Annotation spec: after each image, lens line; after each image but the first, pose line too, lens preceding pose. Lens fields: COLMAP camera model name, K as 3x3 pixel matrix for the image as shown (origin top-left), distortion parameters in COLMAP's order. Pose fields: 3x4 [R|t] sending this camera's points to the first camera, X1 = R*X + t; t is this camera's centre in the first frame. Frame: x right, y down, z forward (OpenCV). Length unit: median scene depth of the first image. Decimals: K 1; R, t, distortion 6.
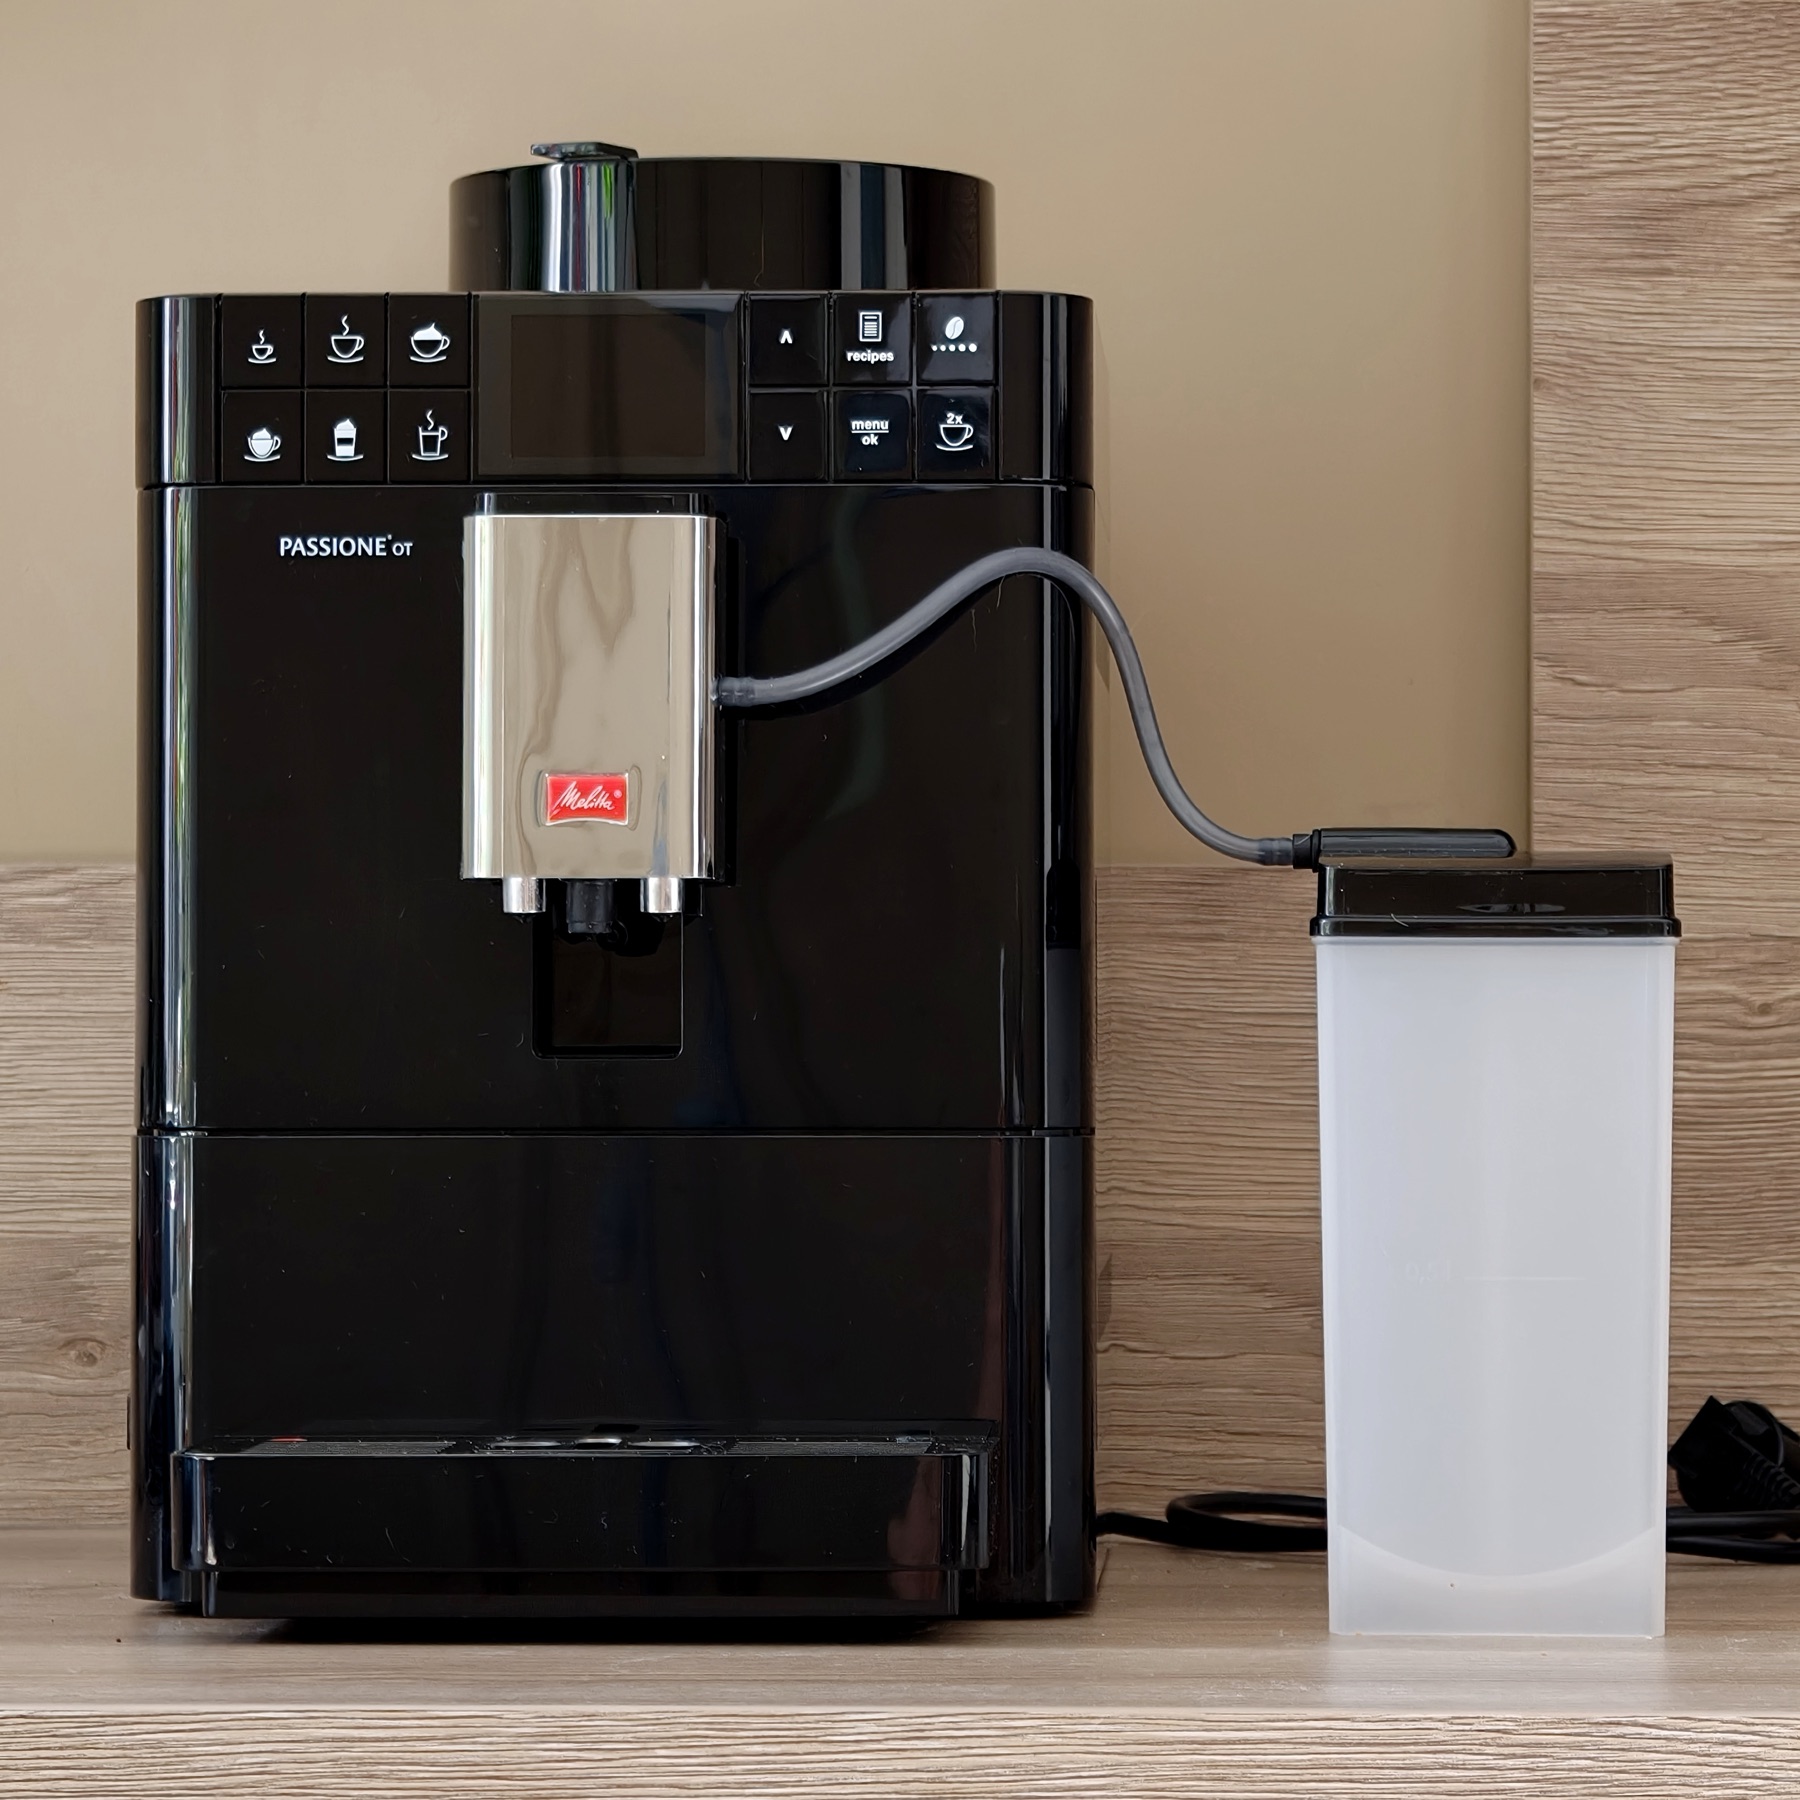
lens RADIAL K [[7298.9, 0, 932.8], [0, 7298.9, 835.0], [0, 0, 1]] dist [0.163577, -1.191163]
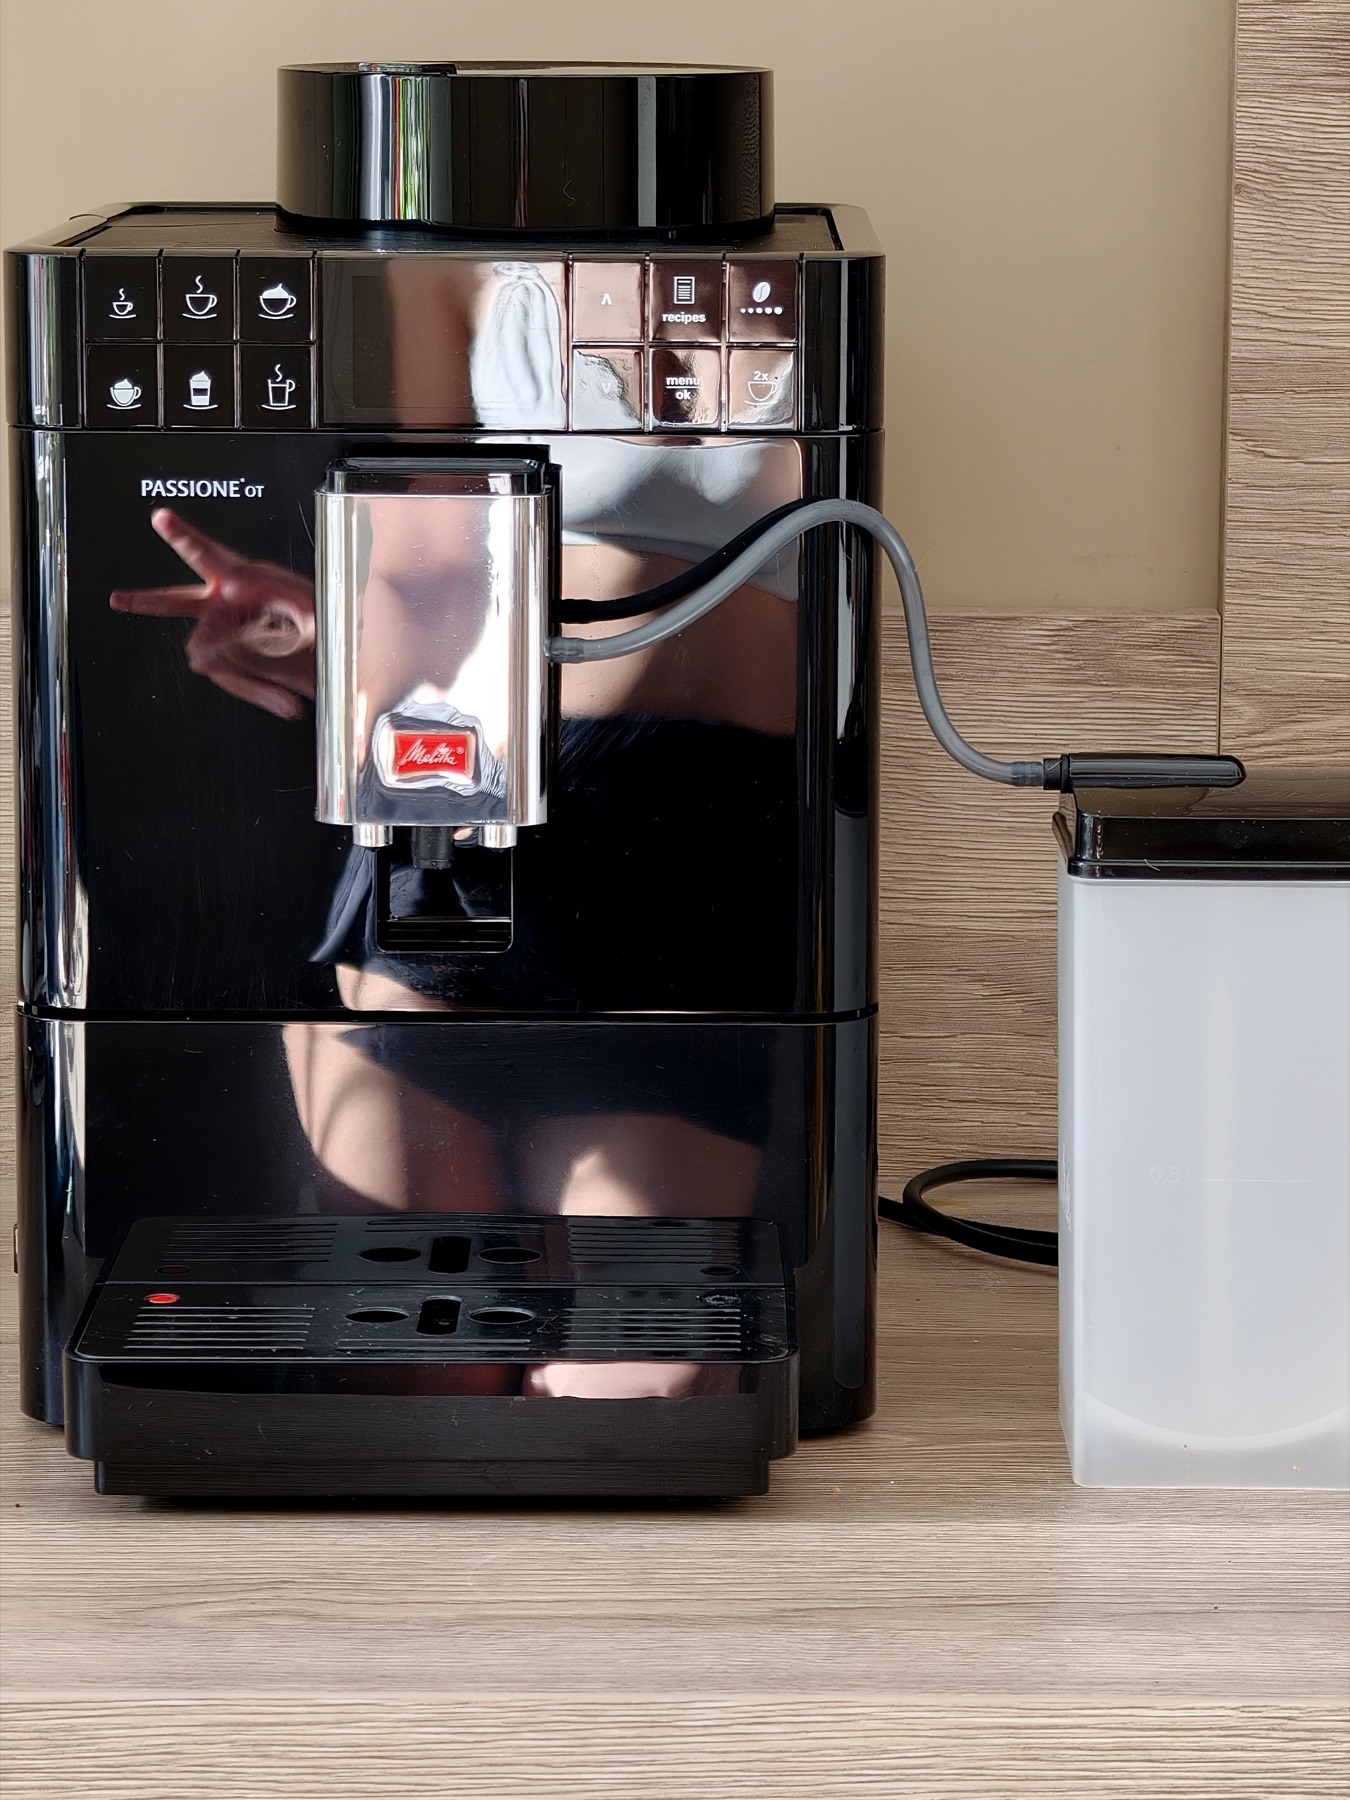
lens RADIAL K [[5471.5, 0, 675.0], [0, 5471.5, 900.0], [0, 0, 1]] dist [0.116412, -0.803155]
pose [[0.999556, -0.001305, 0.029778, -0.031451], [-0.004453, 0.981290, 0.192485, -0.126183], [-0.029472, -0.192532, 0.980848, 0.168308]]
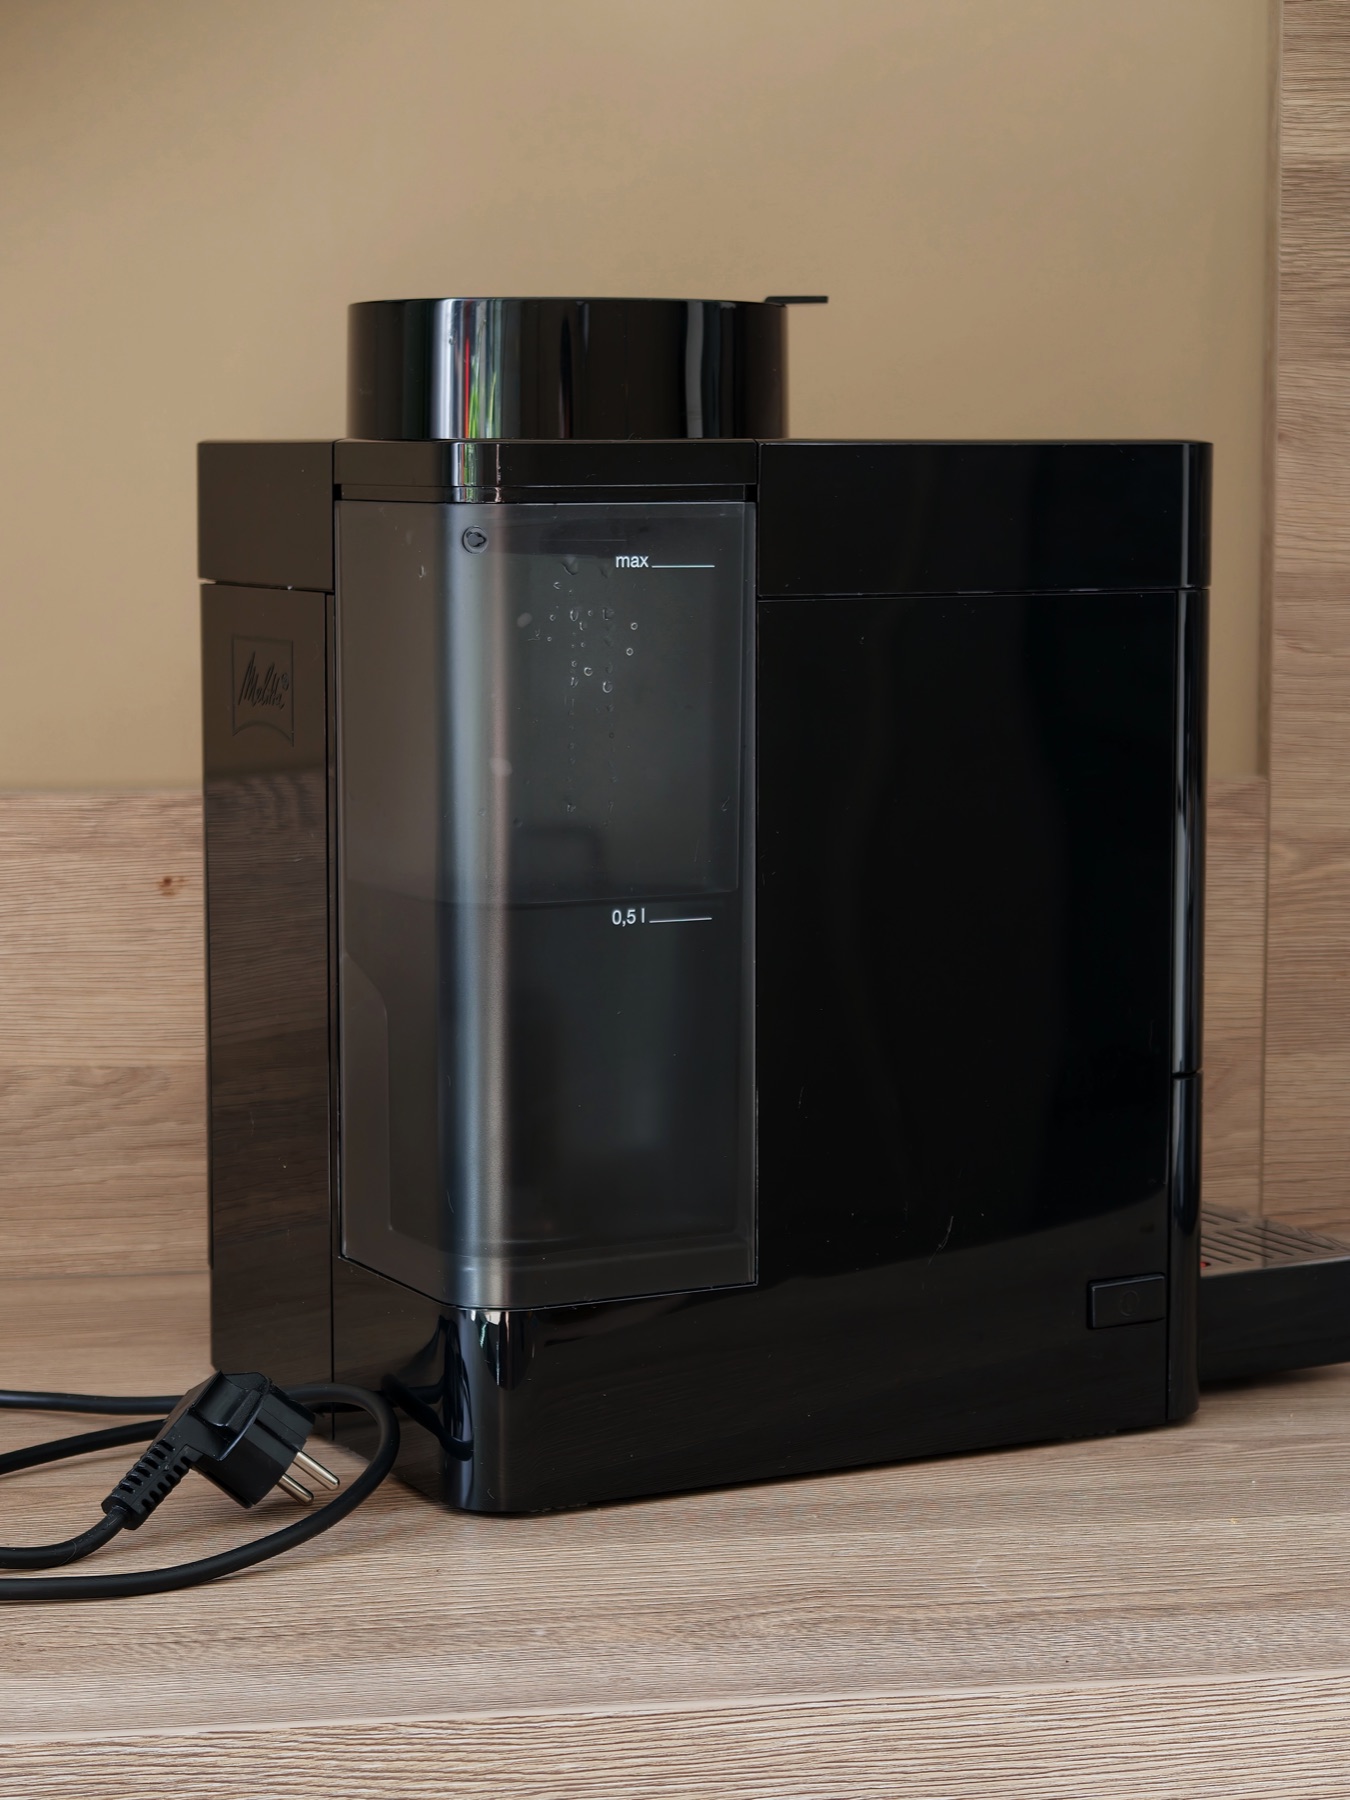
lens RADIAL K [[3721.3, 0, 675.0], [0, 3721.3, 900.0], [0, 0, 1]] dist [0.128143, -0.958584]
pose [[0.983526, -0.021991, 0.179426, -0.176512], [-0.002418, 0.990884, 0.134696, -0.075907], [-0.180752, -0.132911, 0.974507, 0.335496]]
